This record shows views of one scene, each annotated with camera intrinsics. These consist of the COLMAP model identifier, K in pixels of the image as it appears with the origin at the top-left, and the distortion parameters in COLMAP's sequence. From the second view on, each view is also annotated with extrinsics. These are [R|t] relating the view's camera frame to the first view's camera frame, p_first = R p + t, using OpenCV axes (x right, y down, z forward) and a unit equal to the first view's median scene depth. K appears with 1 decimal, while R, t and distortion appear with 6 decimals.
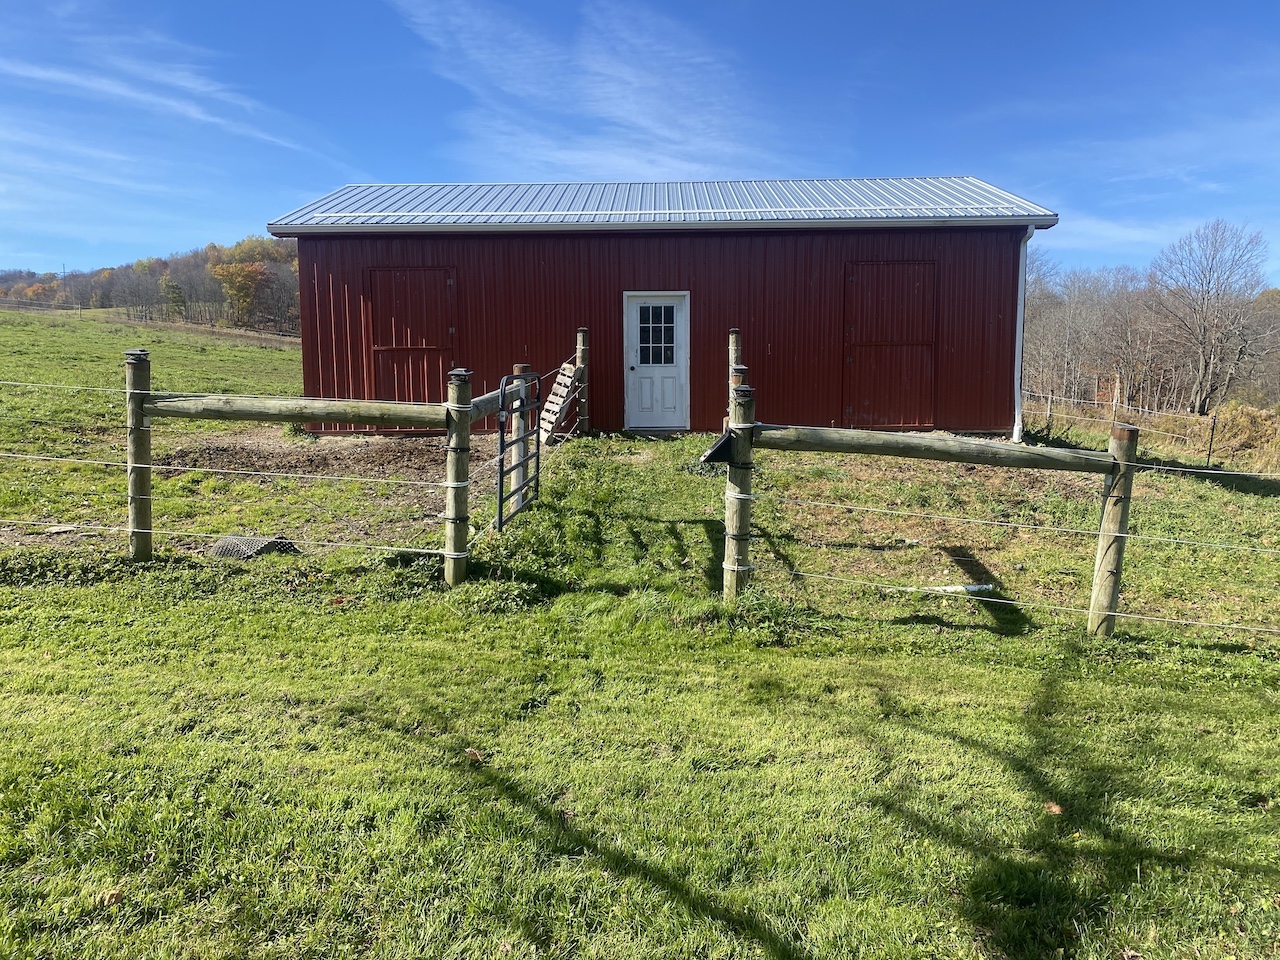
lens RADIAL K [[967.1, 0, 641.7], [0, 967.1, 484.0], [0, 0, 1]] dist [-0.003859, -0.003521]
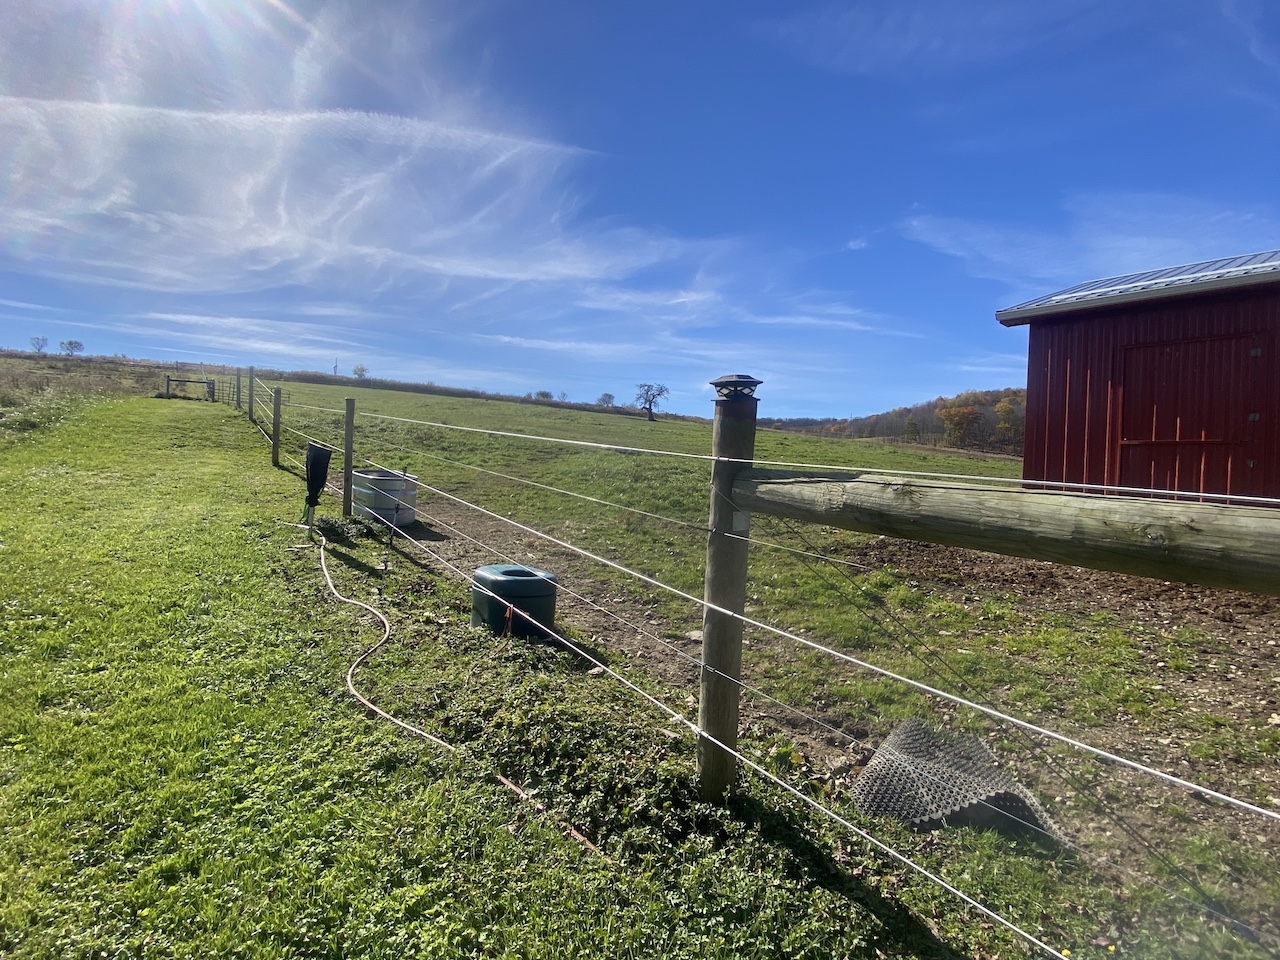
lens RADIAL K [[596.9, 0, 641.9], [0, 596.9, 480.7], [0, 0, 1]] dist [0.003004, -0.000259]
pose [[0.644545, 0.039266, -0.763558, -0.200442], [-0.123200, 0.990964, -0.053037, -0.040211], [0.754575, 0.128254, 0.643558, 0.486561]]
